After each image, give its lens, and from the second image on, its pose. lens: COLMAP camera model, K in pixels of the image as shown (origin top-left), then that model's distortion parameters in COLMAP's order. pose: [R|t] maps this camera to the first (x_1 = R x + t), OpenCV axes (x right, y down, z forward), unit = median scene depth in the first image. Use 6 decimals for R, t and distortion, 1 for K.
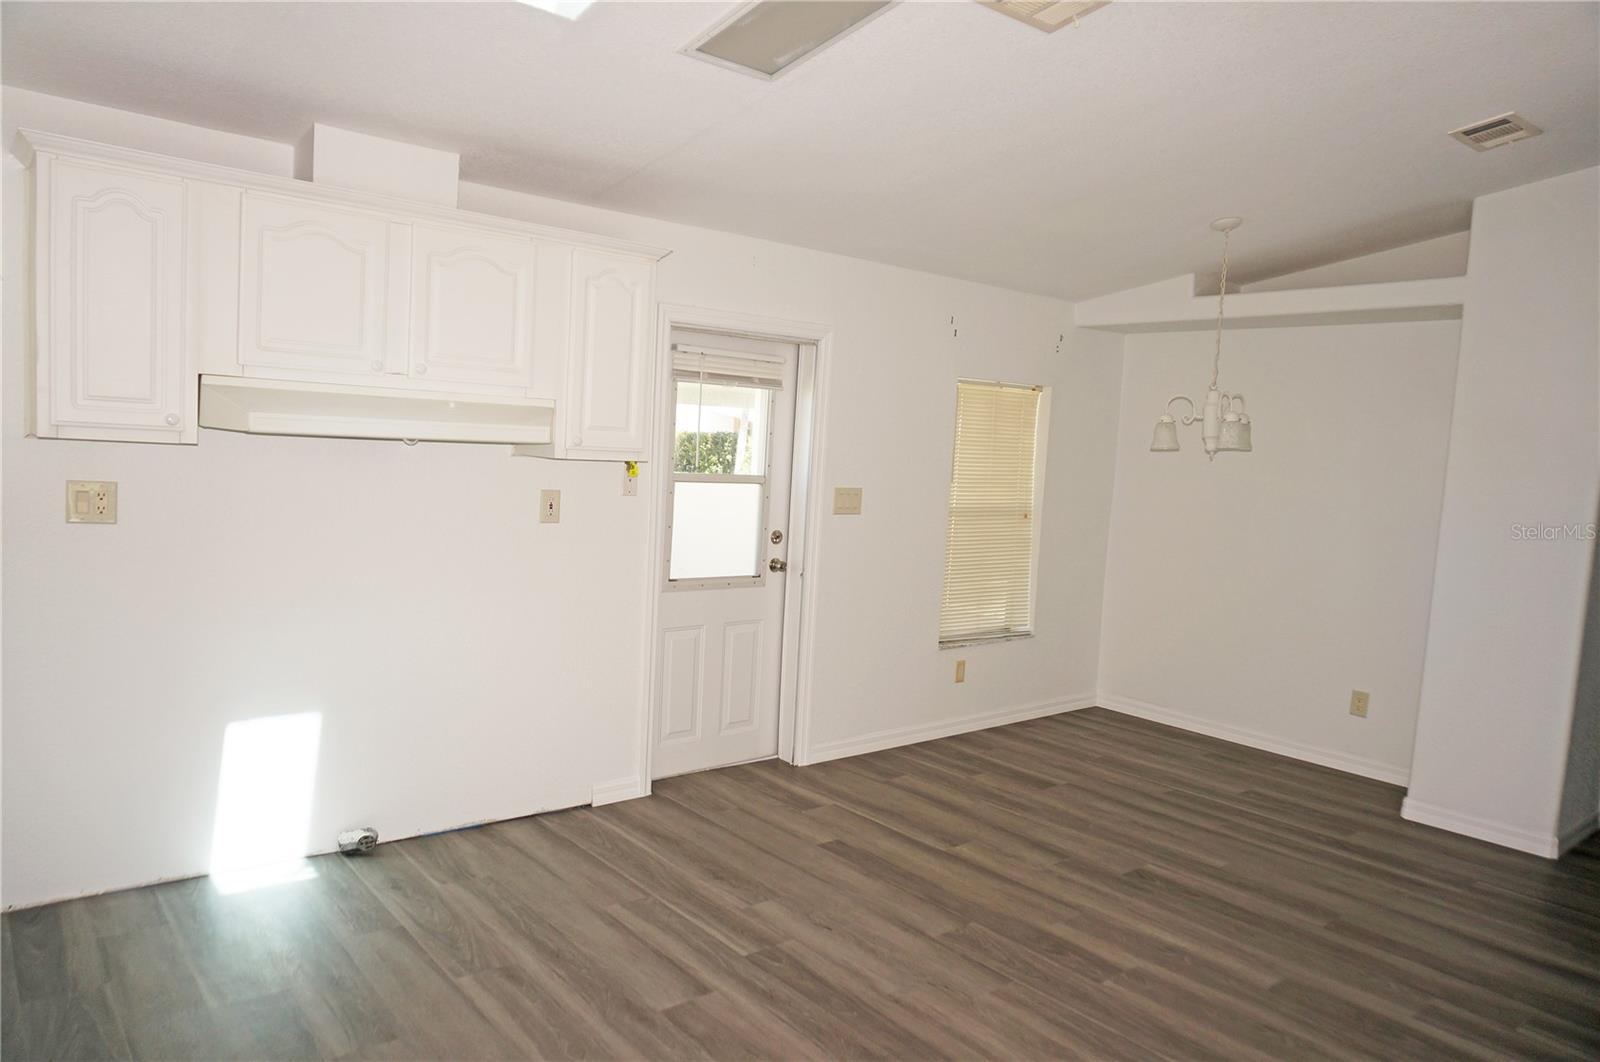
lens RADIAL K [[1058.6, 0, 794.4], [0, 1058.6, 539.3], [0, 0, 1]] dist [-0.064527, 0.043197]
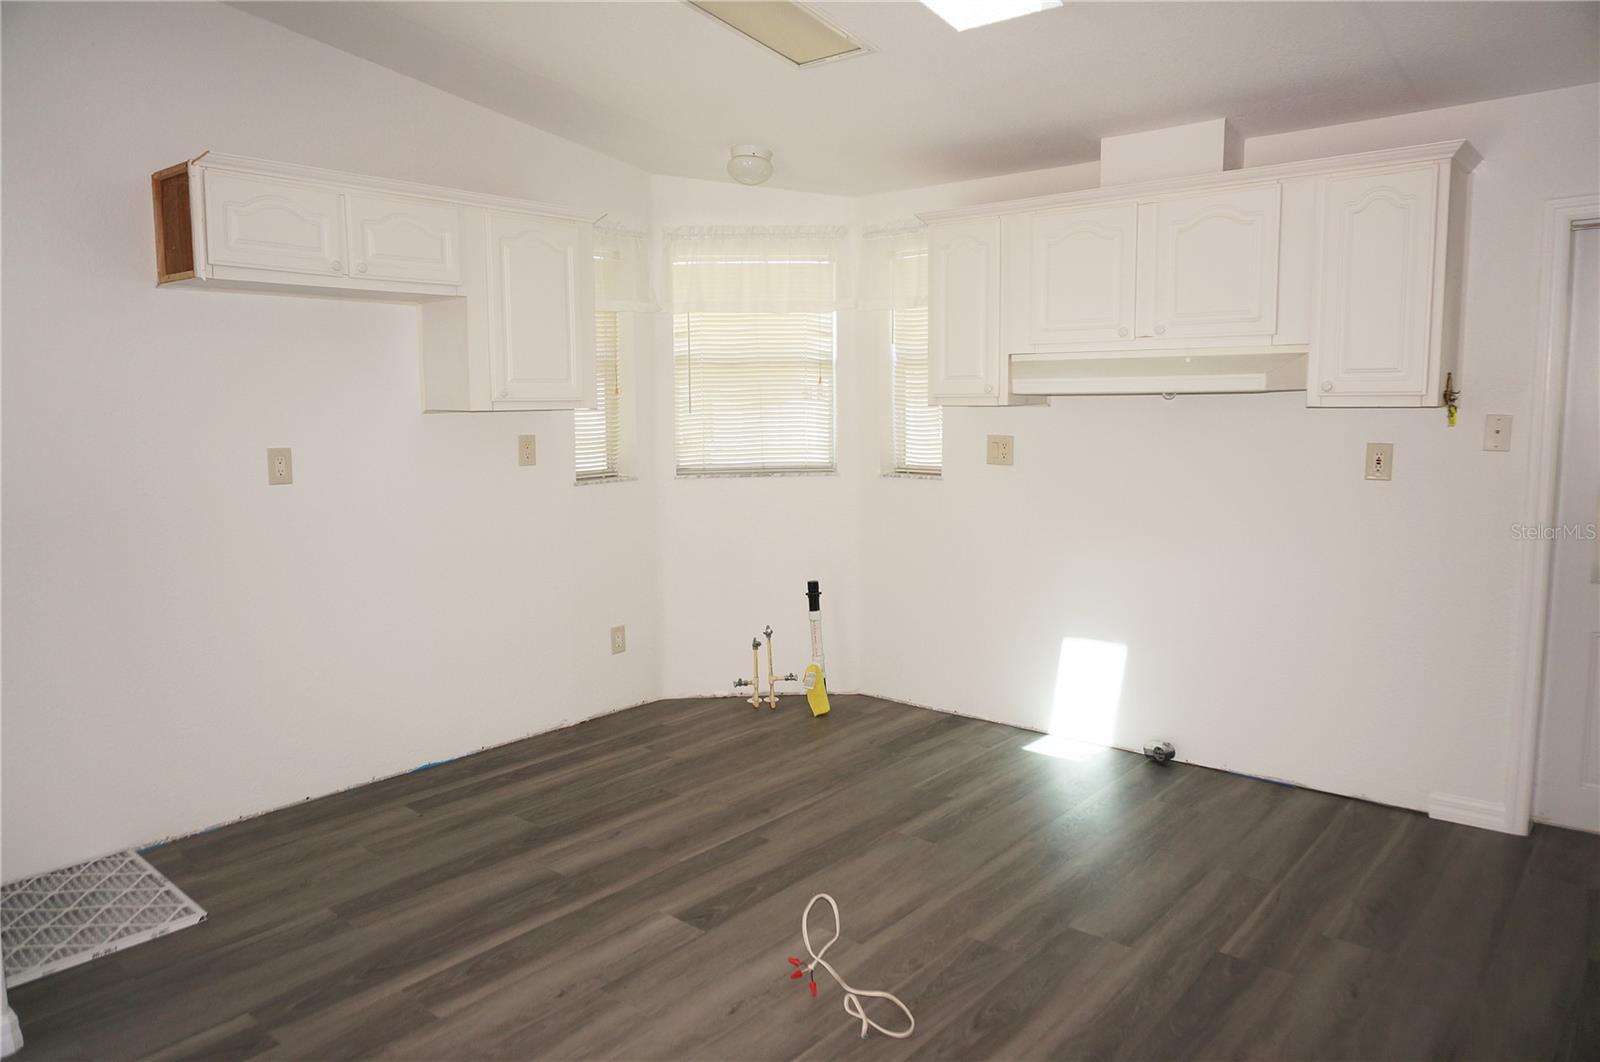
lens RADIAL K [[1058.6, 0, 794.4], [0, 1058.6, 539.3], [0, 0, 1]] dist [-0.064527, 0.043197]
pose [[0.169104, 0.074926, -0.982746, 0.509540], [-0.066055, 0.995726, 0.064549, 0.009155], [0.983382, 0.053999, 0.173331, 0.324915]]
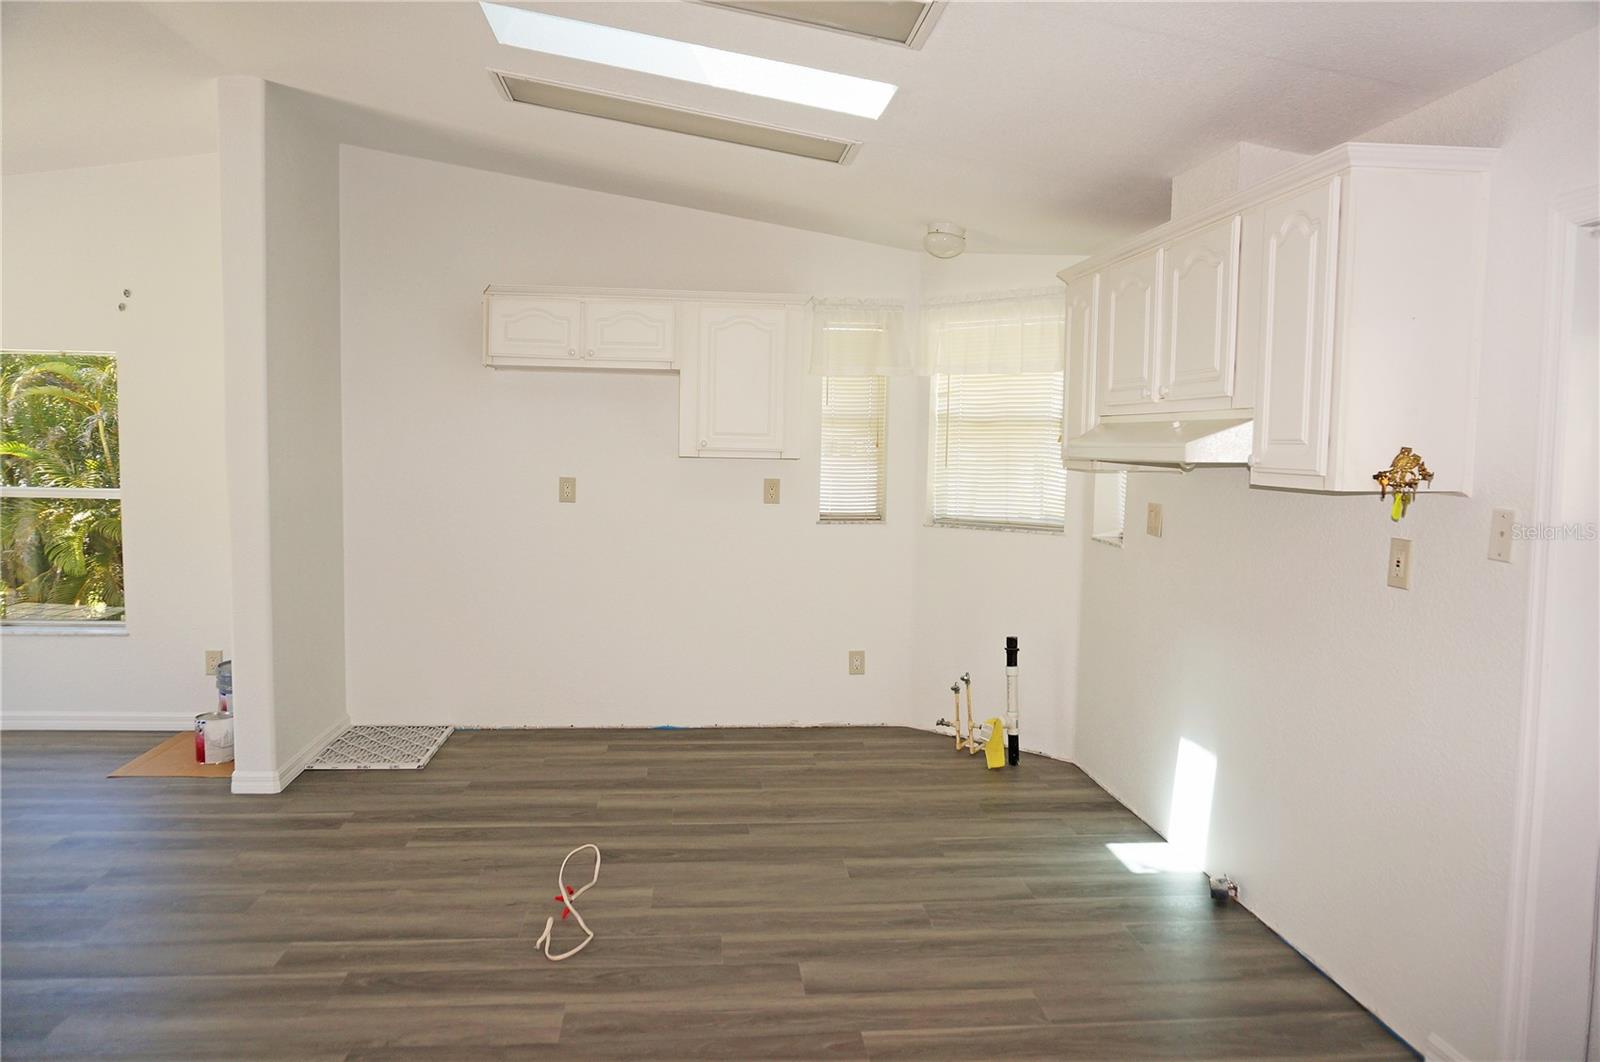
lens RADIAL K [[1058.6, 0, 794.4], [0, 1058.6, 539.3], [0, 0, 1]] dist [-0.064527, 0.043197]
pose [[-0.556189, 0.012142, -0.830967, 0.483001], [-0.119703, 0.988296, 0.094562, -0.057079], [0.822389, 0.152064, -0.548226, 0.945212]]
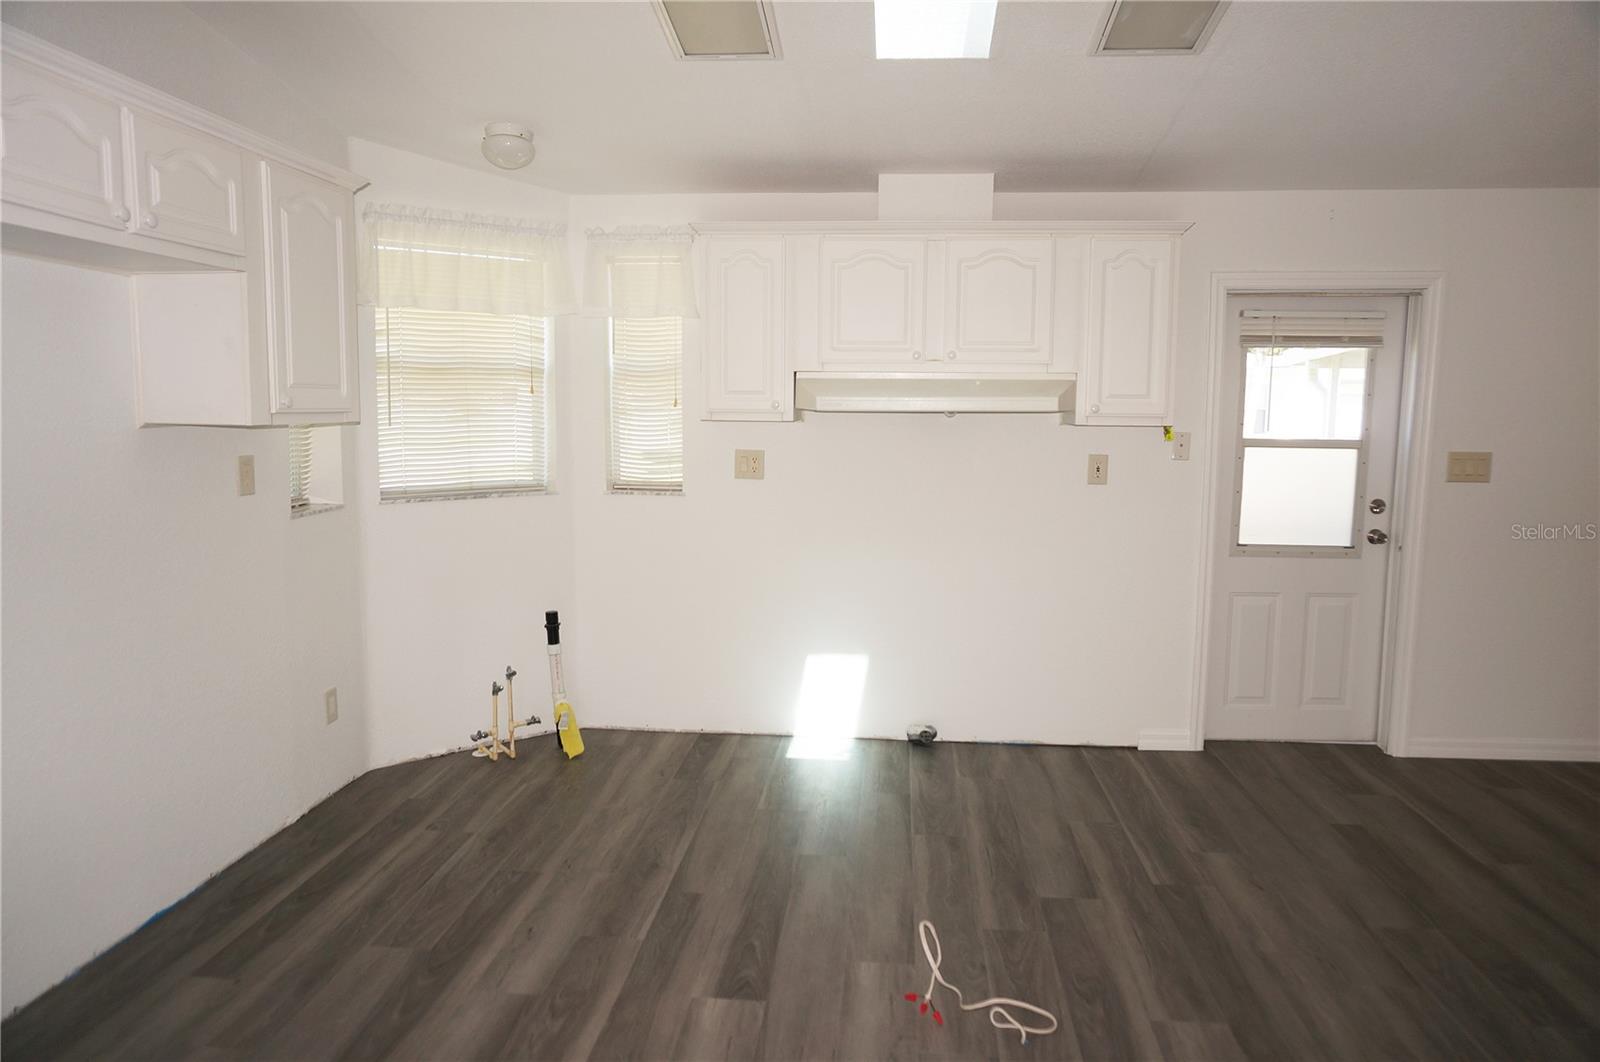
lens RADIAL K [[1058.6, 0, 794.4], [0, 1058.6, 539.3], [0, 0, 1]] dist [-0.064527, 0.043197]
pose [[0.706871, 0.040921, -0.706158, 0.297163], [-0.031163, 0.999157, 0.026706, 0.020300], [0.706656, 0.003128, 0.707551, -0.008594]]
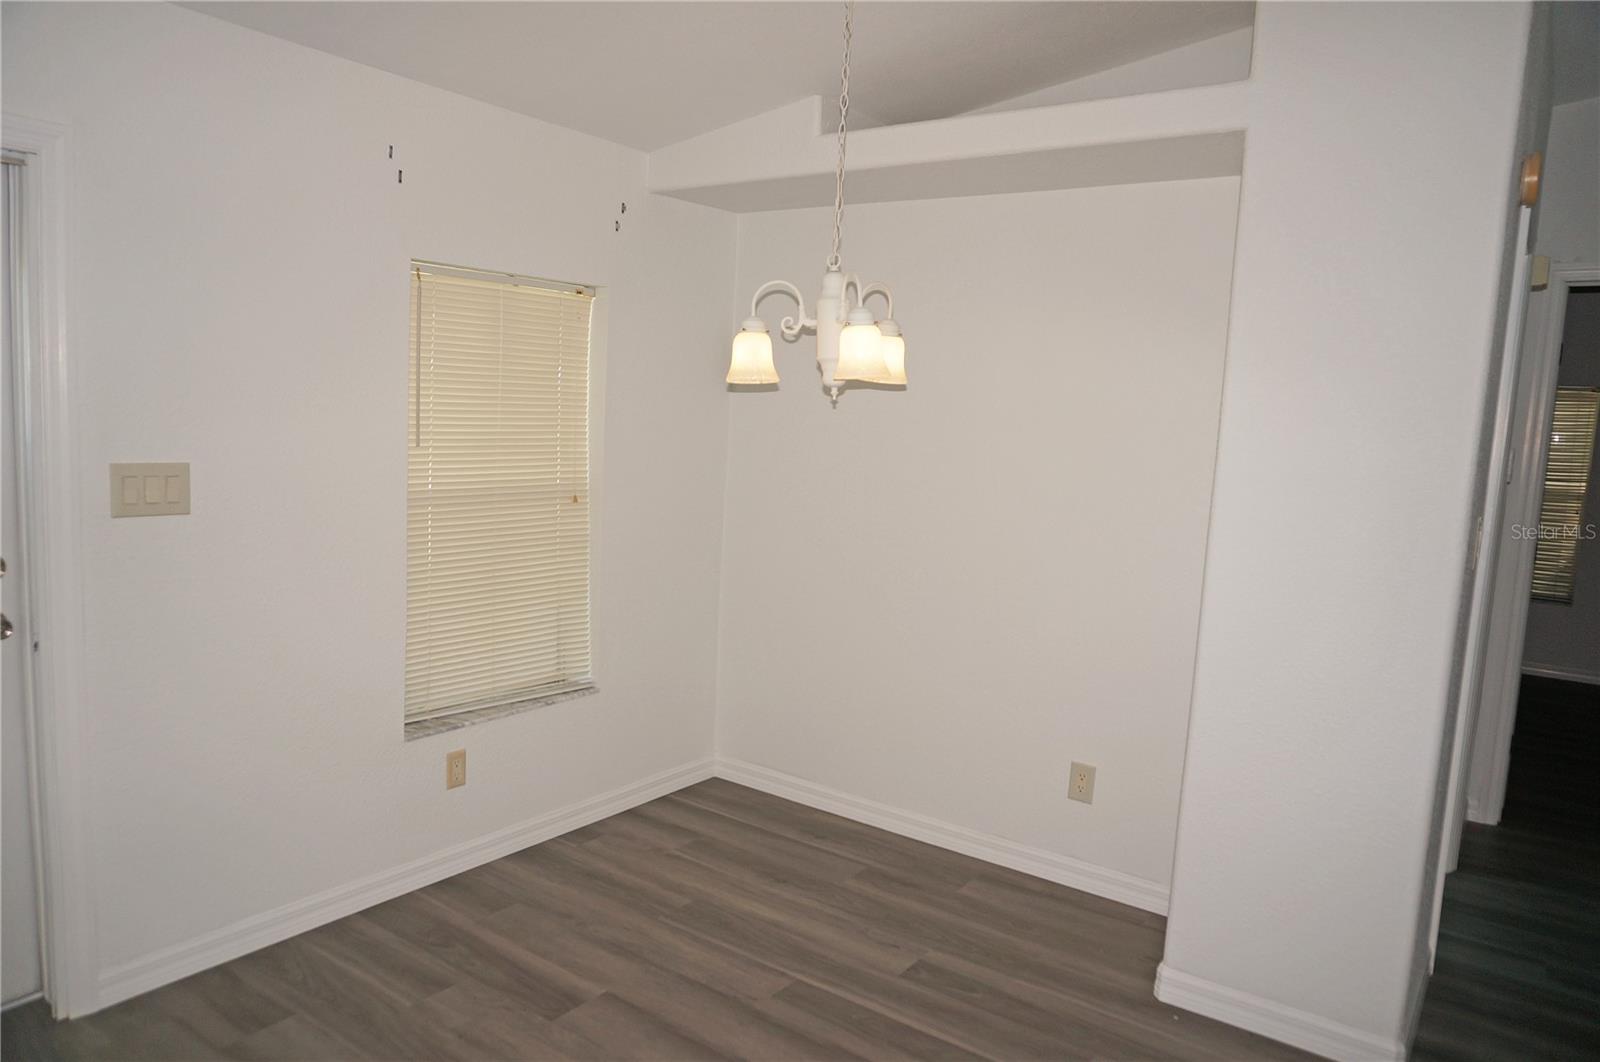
lens RADIAL K [[1058.6, 0, 794.4], [0, 1058.6, 539.3], [0, 0, 1]] dist [-0.064527, 0.043197]
pose [[0.965867, -0.034052, 0.256791, 0.244545], [0.023843, 0.998801, 0.042765, -0.029550], [-0.257939, -0.035183, 0.965520, 0.496115]]
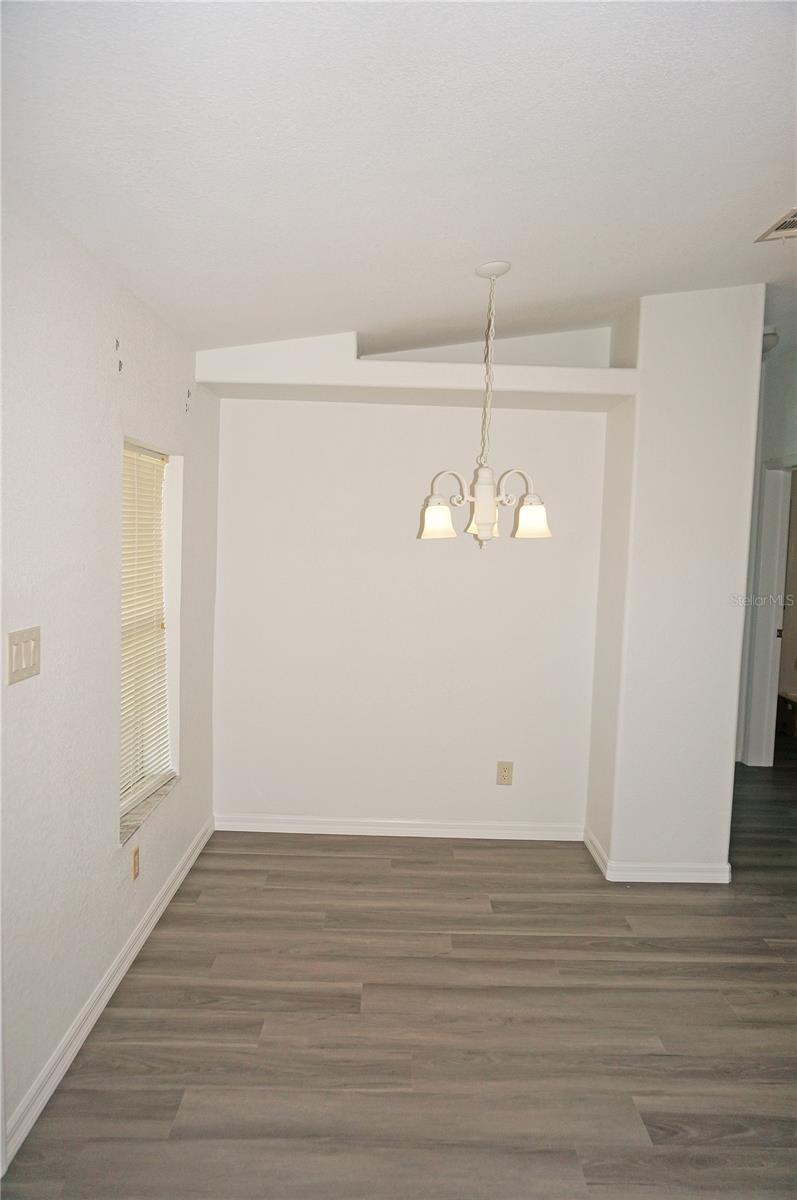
lens RADIAL K [[794.0, 0, 398.5], [0, 794.0, 600.0], [0, 0, 1]] dist [-0.064527, 0.043197]
pose [[0.624136, -0.087823, 0.776364, -0.149972], [0.072737, 0.995878, 0.054180, -0.078544], [-0.777923, 0.022655, 0.627951, 0.680821]]
